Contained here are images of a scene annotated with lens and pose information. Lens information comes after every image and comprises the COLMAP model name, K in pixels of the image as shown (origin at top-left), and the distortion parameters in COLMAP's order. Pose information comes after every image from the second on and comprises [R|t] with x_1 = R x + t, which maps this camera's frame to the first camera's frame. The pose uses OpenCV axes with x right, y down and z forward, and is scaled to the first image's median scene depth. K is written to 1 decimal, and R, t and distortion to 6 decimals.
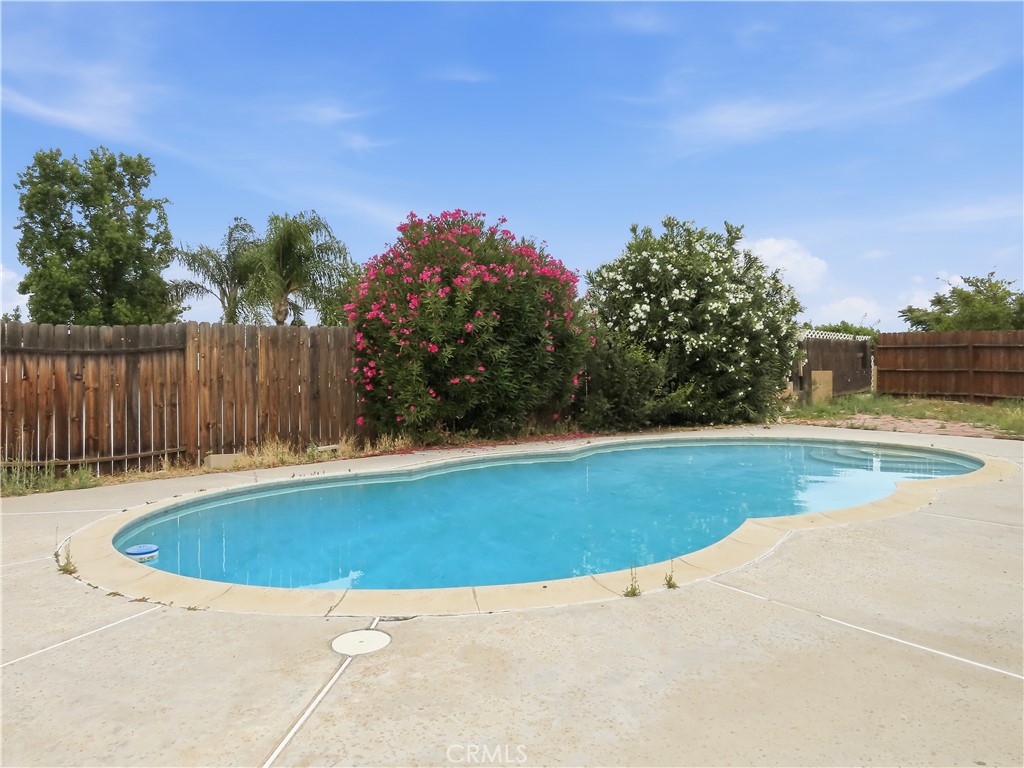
lens RADIAL K [[767.1, 0, 512.0], [0, 767.1, 384.0], [0, 0, 1]] dist [-0.009226, 0.000672]
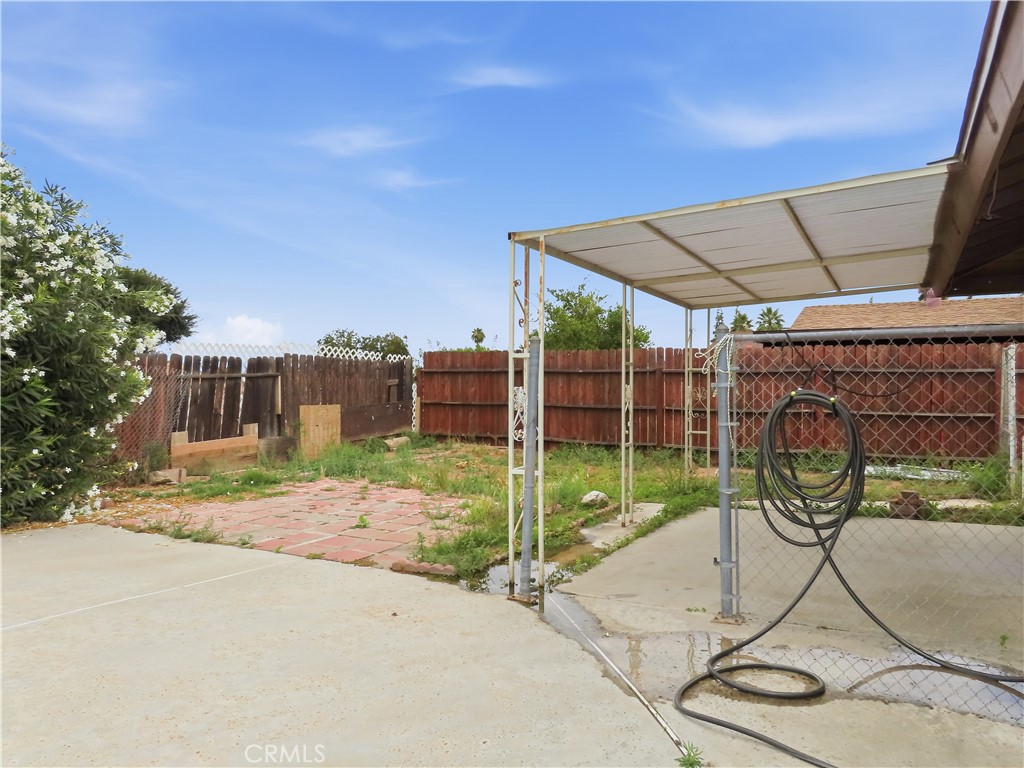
lens RADIAL K [[767.1, 0, 512.0], [0, 767.1, 384.0], [0, 0, 1]] dist [-0.009226, 0.000672]
pose [[0.927327, 0.008110, 0.374164, 0.299486], [0.003882, 0.999503, -0.031286, -0.013657], [-0.374232, 0.030465, 0.926835, 0.310441]]
